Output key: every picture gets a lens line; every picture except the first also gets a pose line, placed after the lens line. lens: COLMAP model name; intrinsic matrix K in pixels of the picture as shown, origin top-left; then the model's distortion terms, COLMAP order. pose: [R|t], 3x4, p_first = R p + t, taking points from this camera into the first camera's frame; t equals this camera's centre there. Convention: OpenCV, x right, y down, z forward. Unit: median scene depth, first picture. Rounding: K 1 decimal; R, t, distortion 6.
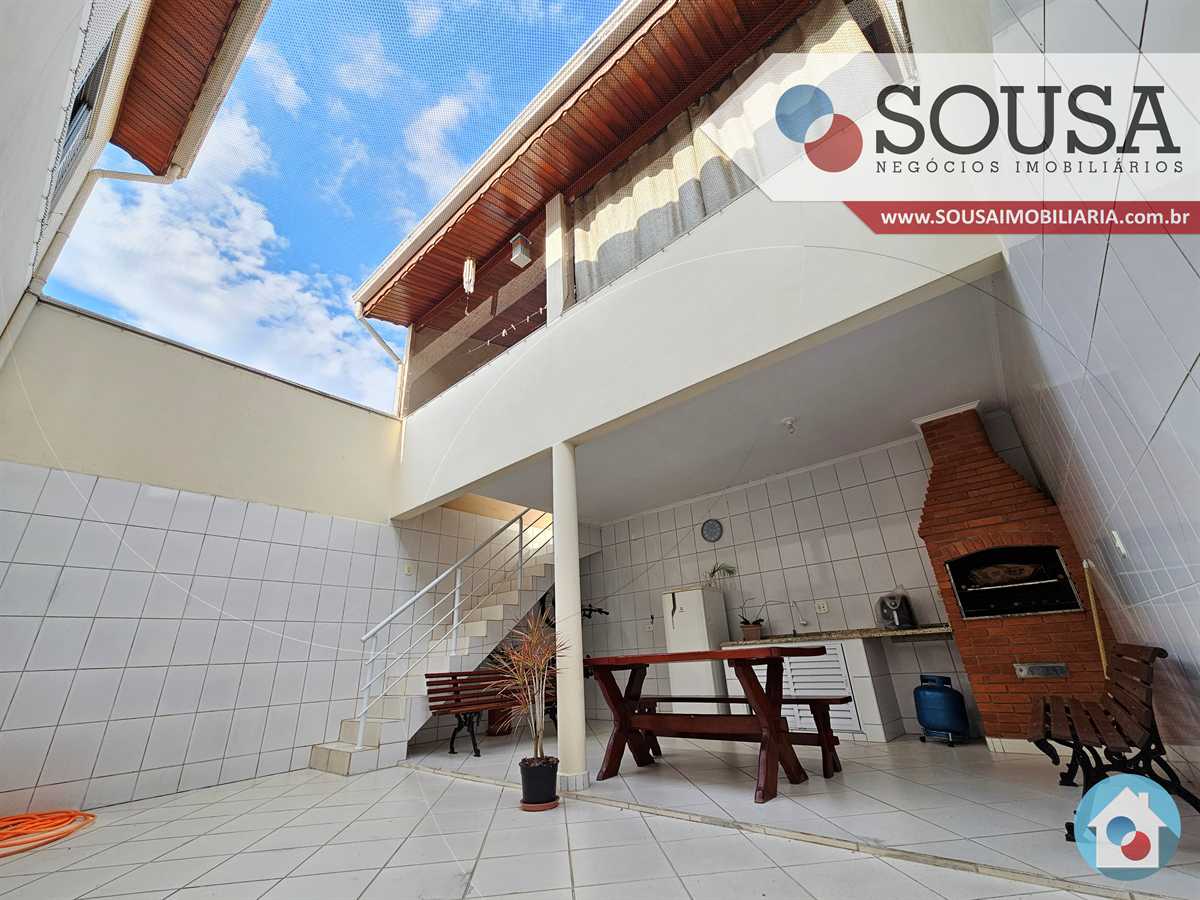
lens RADIAL K [[488.6, 0, 597.7], [0, 488.6, 452.4], [0, 0, 1]] dist [0.001391, 0.000103]
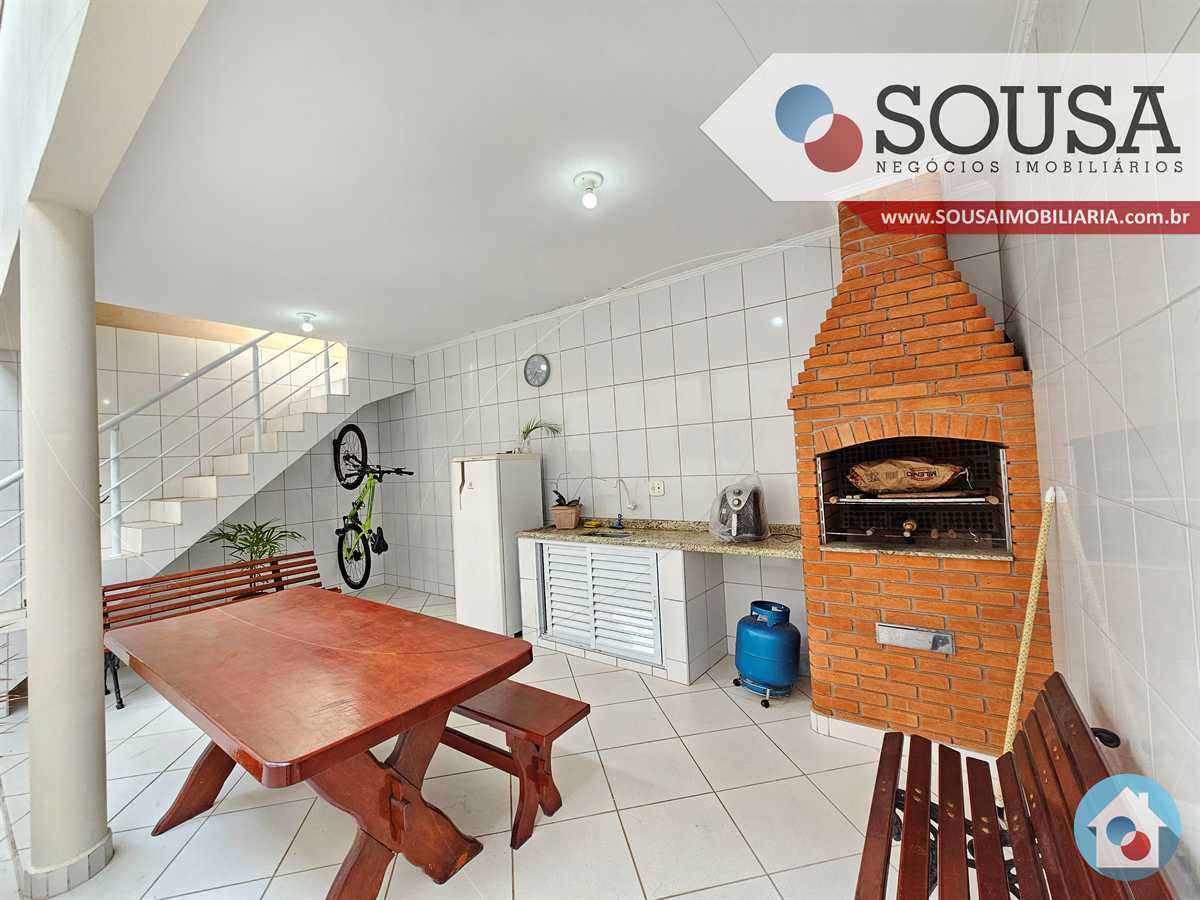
lens RADIAL K [[479.5, 0, 595.1], [0, 479.5, 445.6], [0, 0, 1]] dist [-0.001089, 0.000421]
pose [[0.995988, 0.000712, 0.089488, 0.363720], [-0.033463, 0.930393, 0.365032, 0.009579], [-0.082999, -0.366562, 0.926684, 0.453479]]
